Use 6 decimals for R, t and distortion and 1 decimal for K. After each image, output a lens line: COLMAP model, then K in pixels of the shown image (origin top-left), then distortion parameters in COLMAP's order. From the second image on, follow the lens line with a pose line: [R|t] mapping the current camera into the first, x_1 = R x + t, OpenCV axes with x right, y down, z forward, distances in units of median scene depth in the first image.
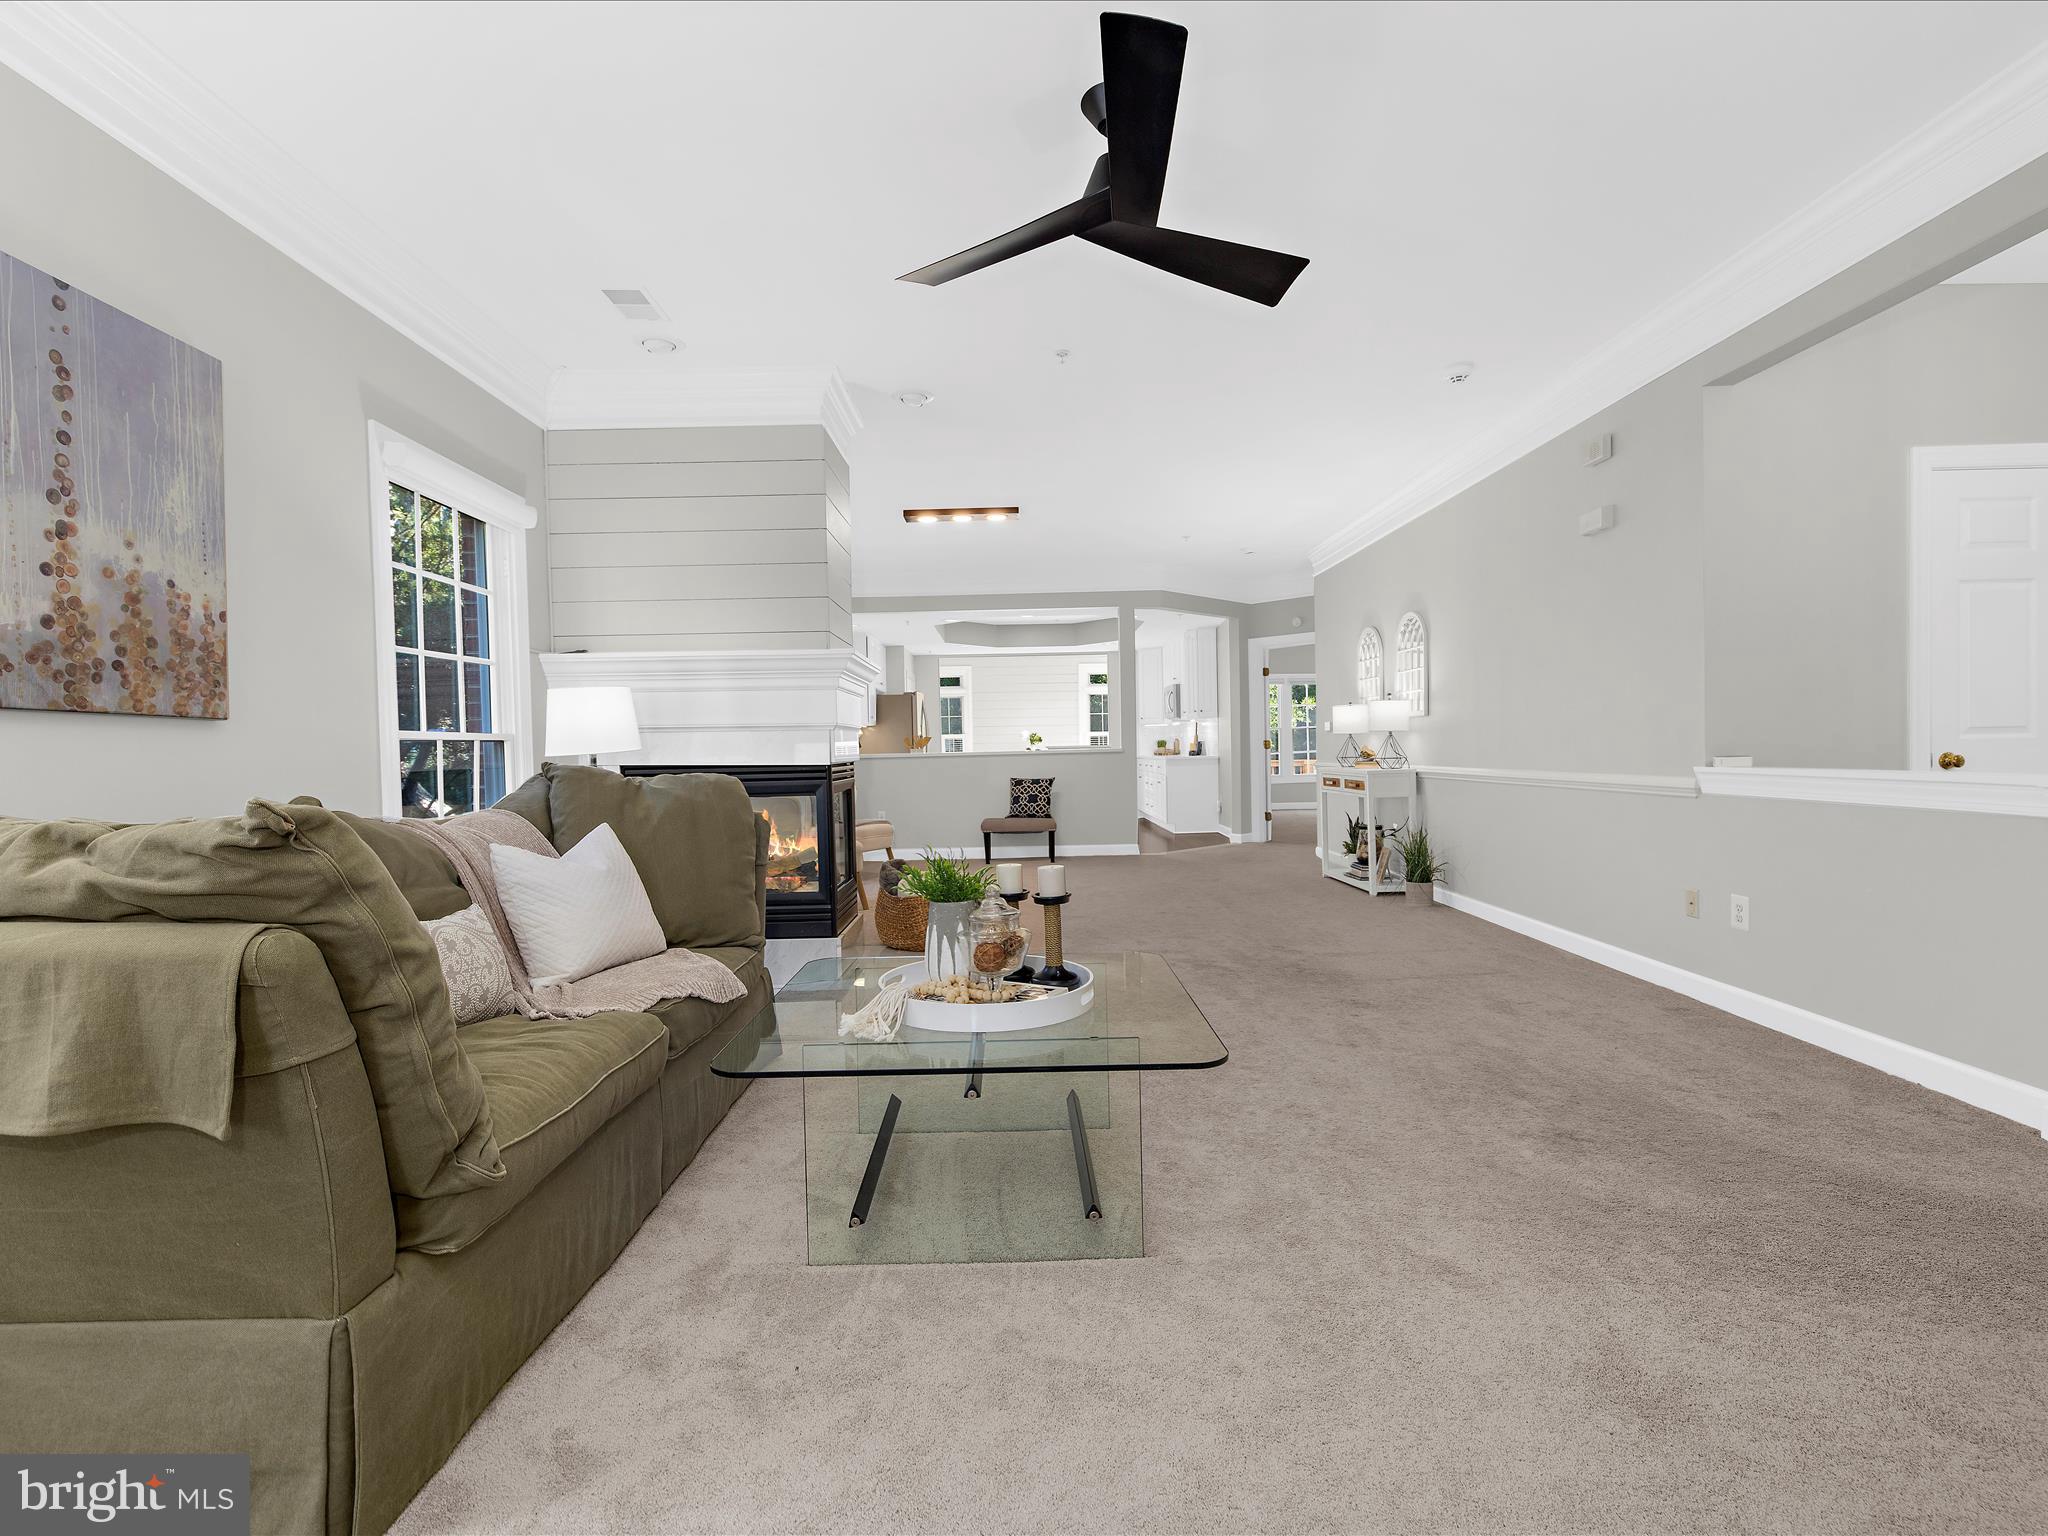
lens RADIAL K [[981.4, 0, 1024.3], [0, 981.4, 768.9], [0, 0, 1]] dist [-0.001308, 0.001377]
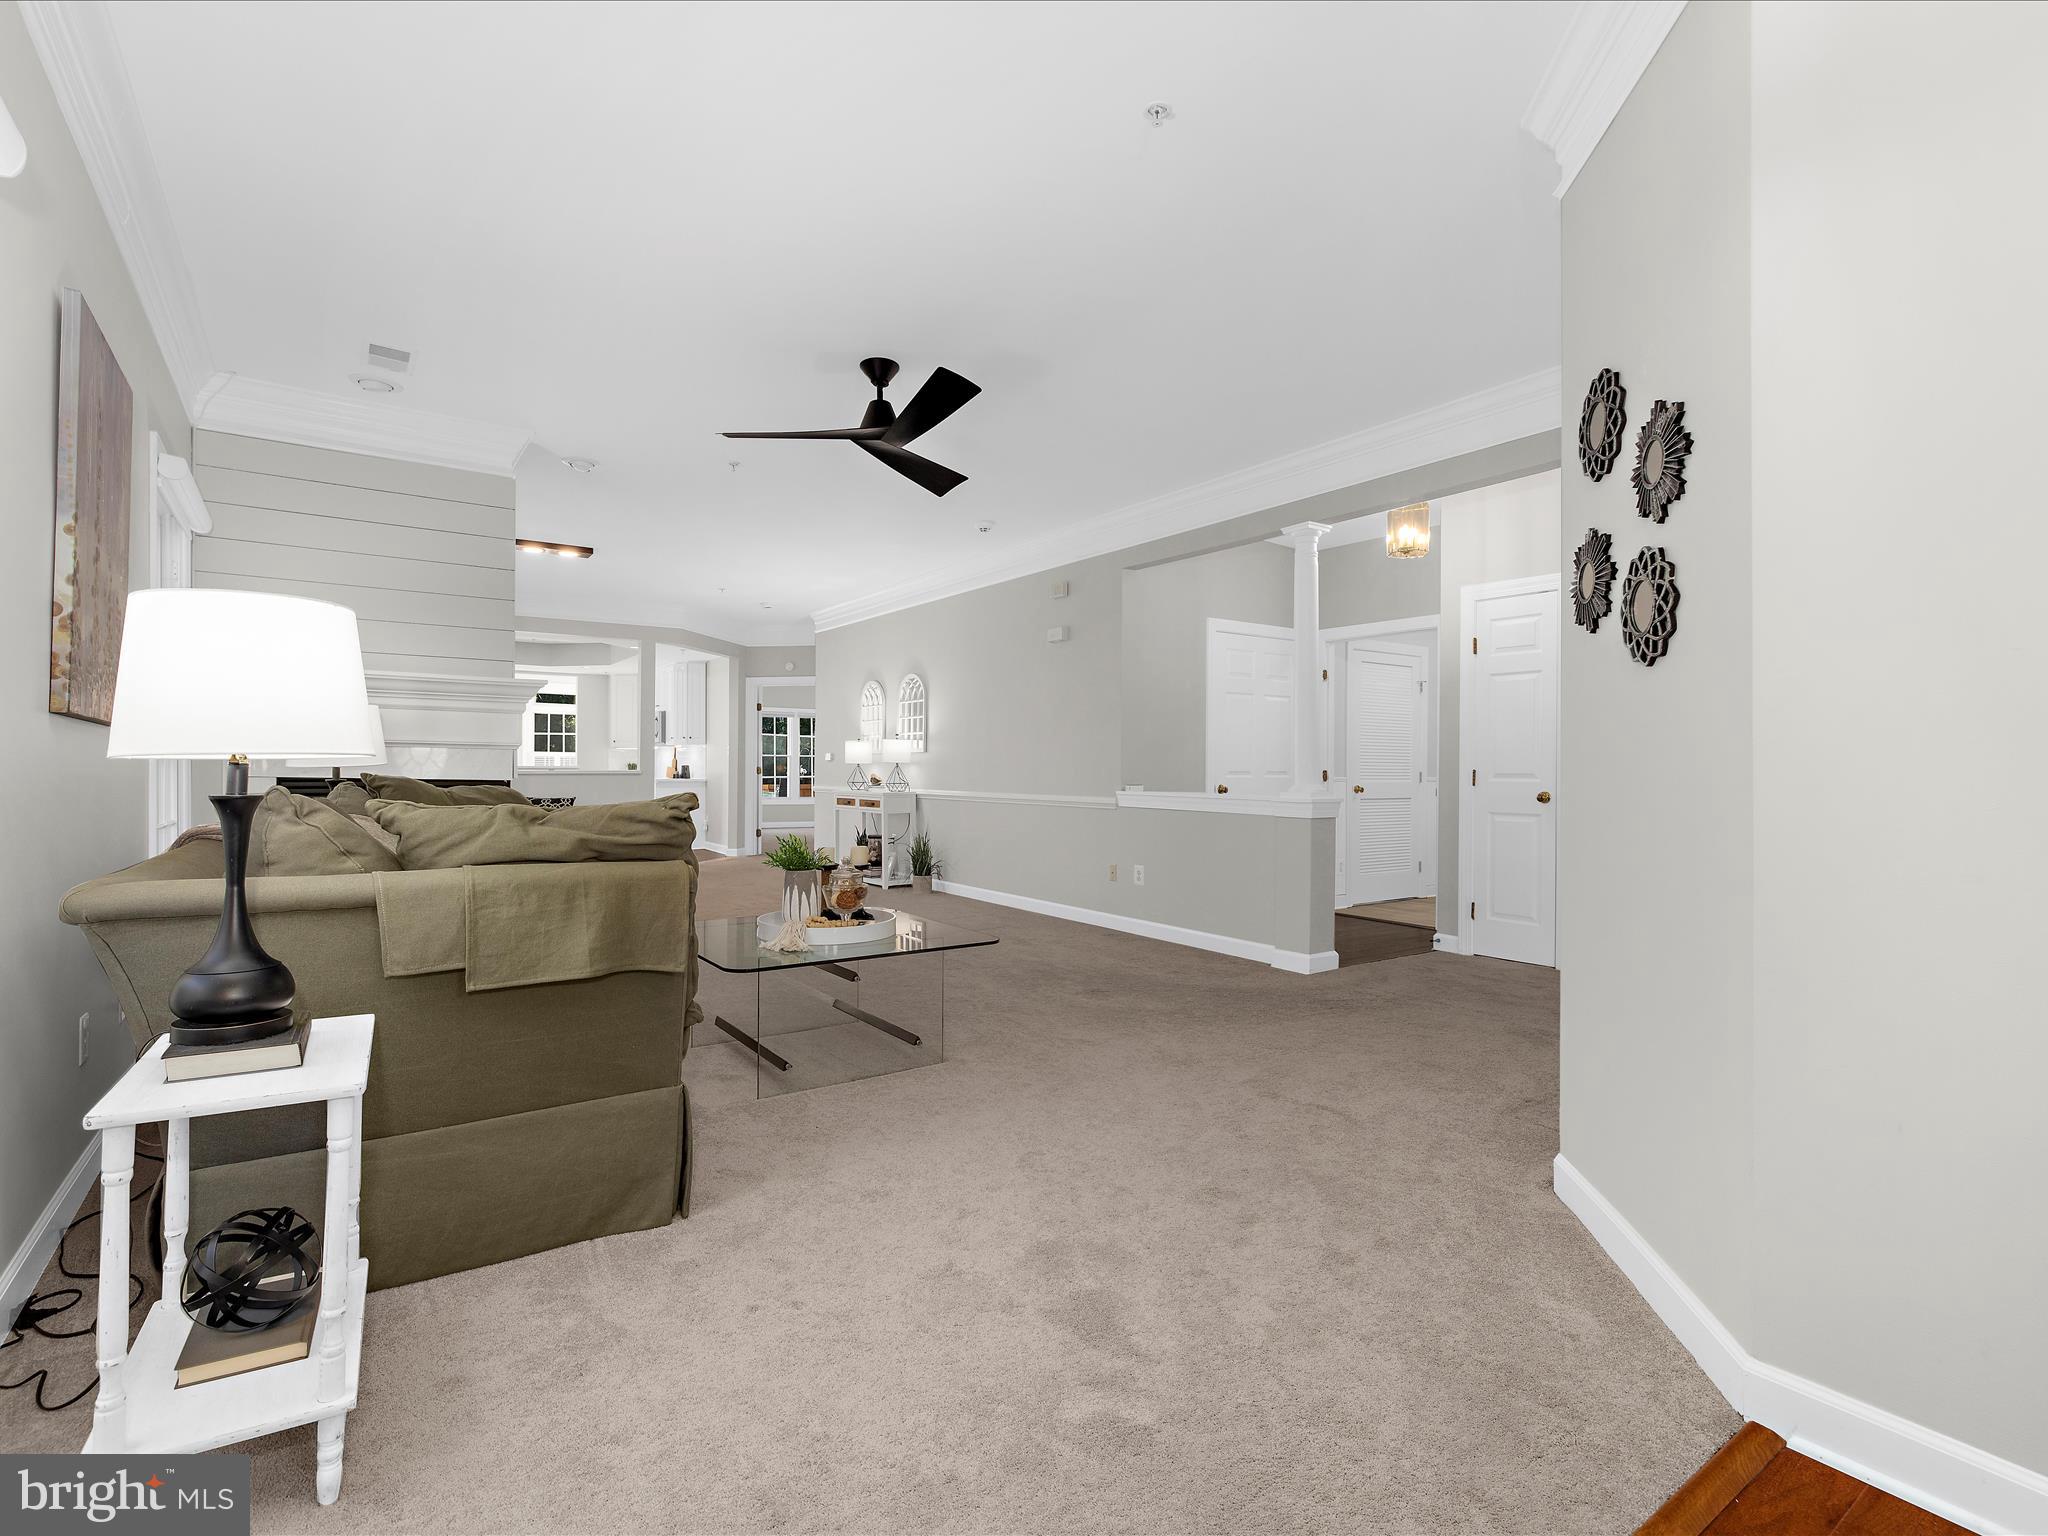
lens RADIAL K [[981.4, 0, 1013.6], [0, 981.4, 767.1], [0, 0, 1]] dist [-0.001308, 0.001377]
pose [[0.819686, 0.025984, 0.572224, -0.650646], [-0.009960, 0.999466, -0.031117, 0.017071], [-0.572727, 0.019807, 0.819507, -0.430371]]
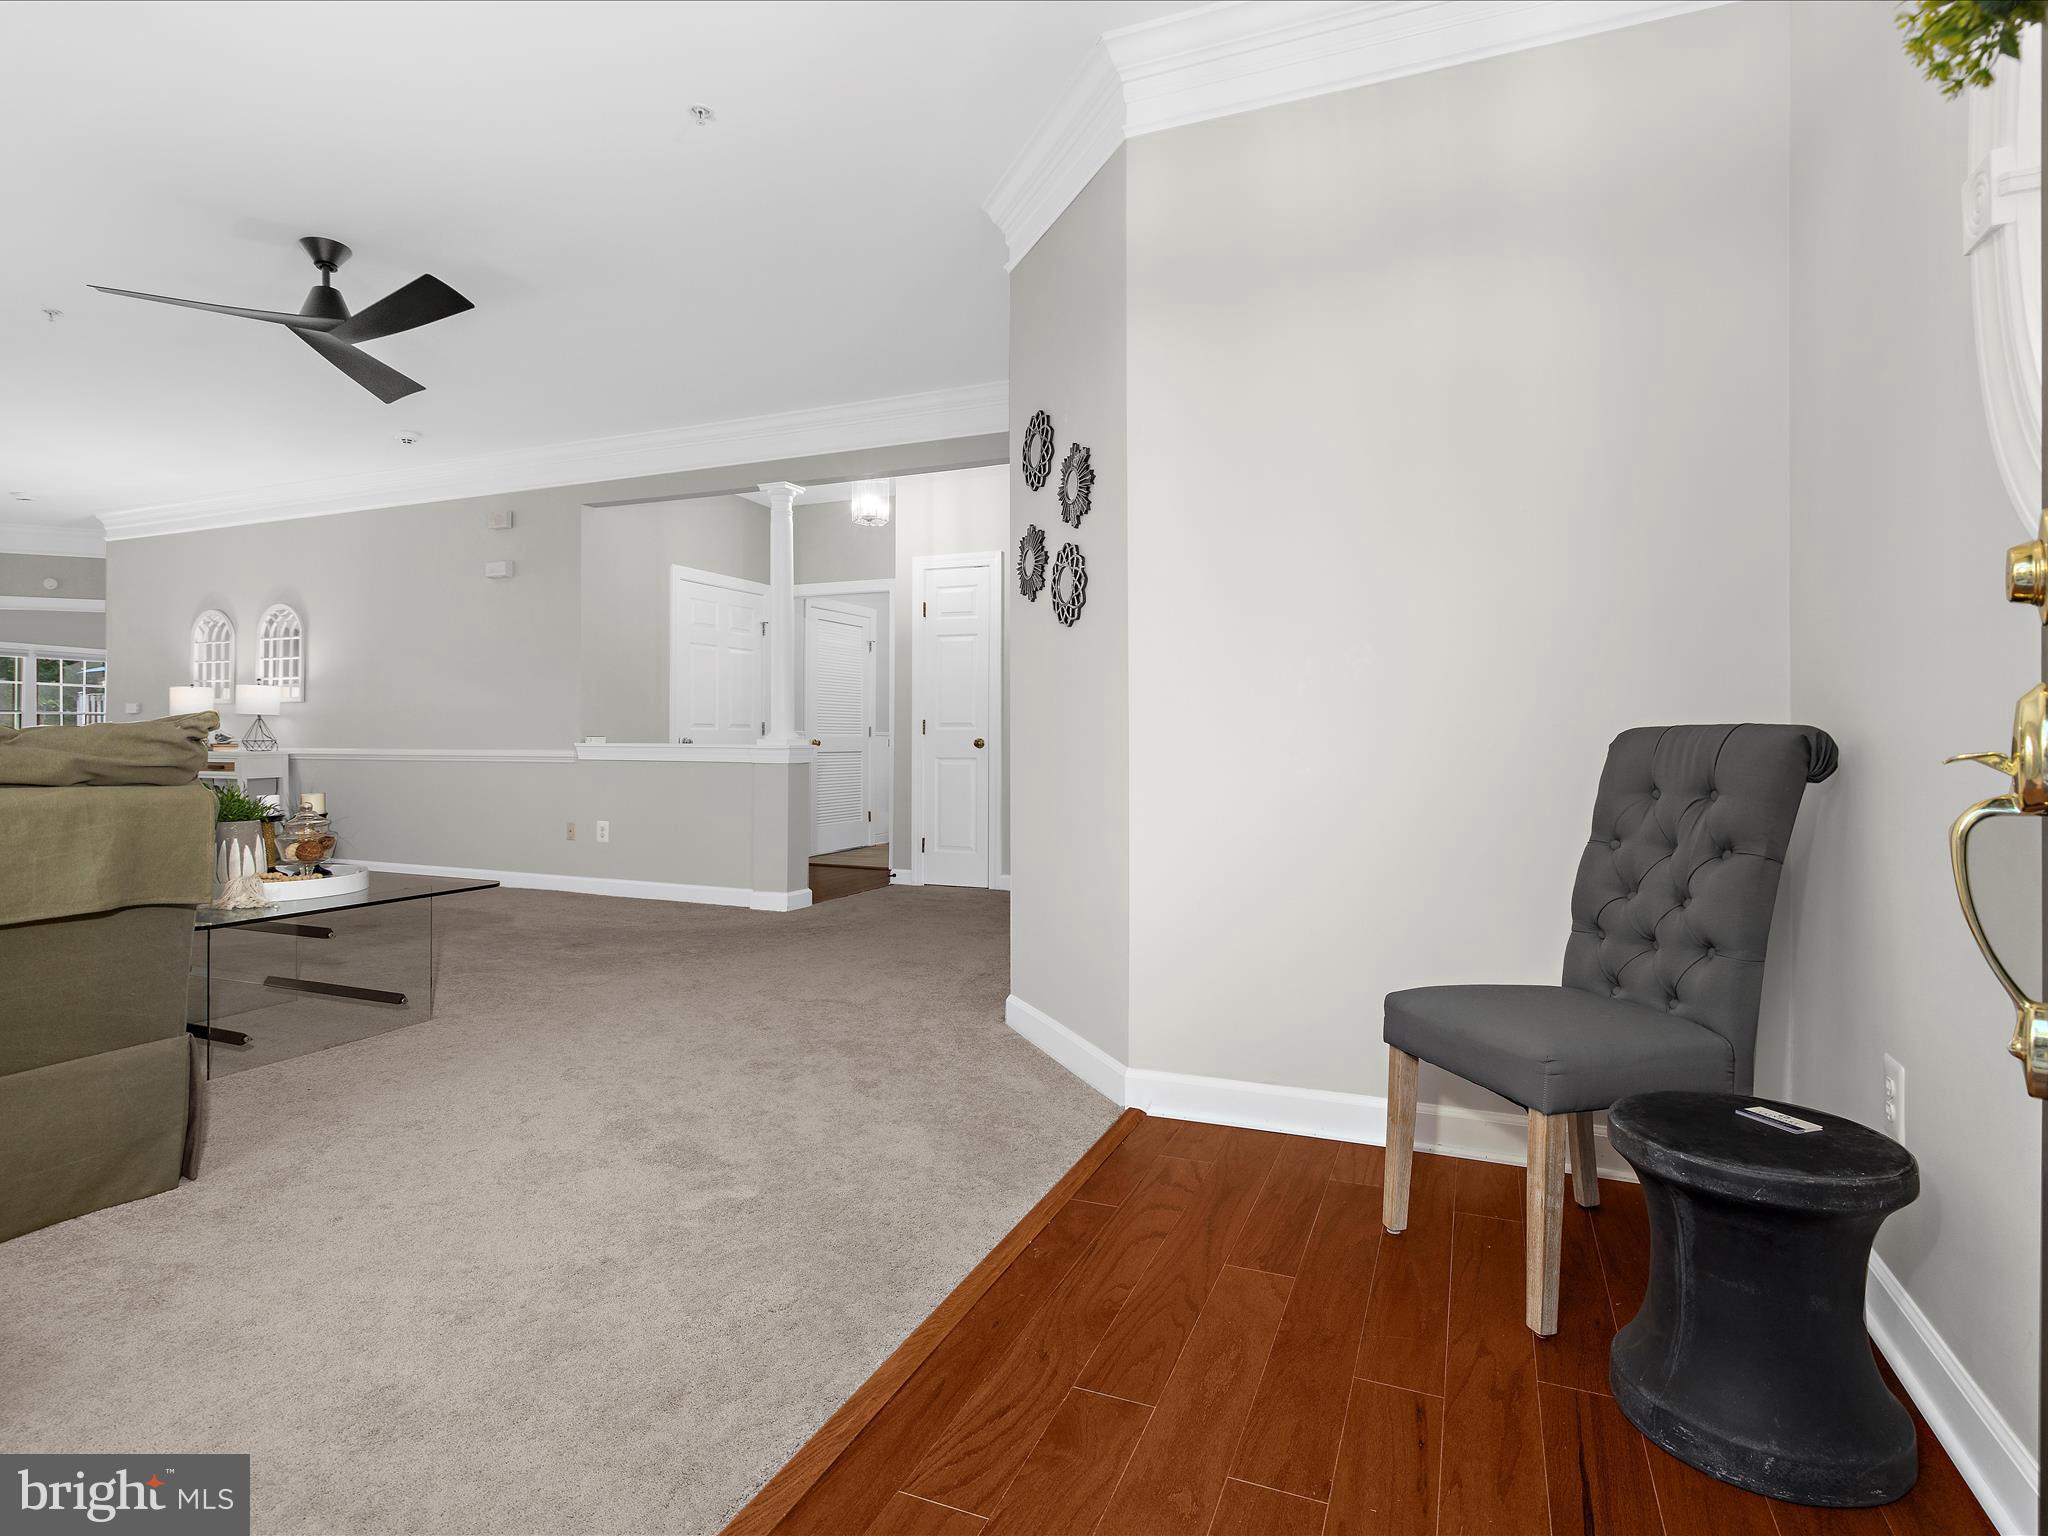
lens RADIAL K [[1078.1, 0, 1036.0], [0, 1078.1, 736.0], [0, 0, 1]] dist [-0.002492, 0.000344]
pose [[0.382523, 0.023815, 0.923639, -0.955580], [0.011074, 0.999478, -0.030357, 0.072119], [-0.923880, 0.021840, 0.382059, -0.518485]]
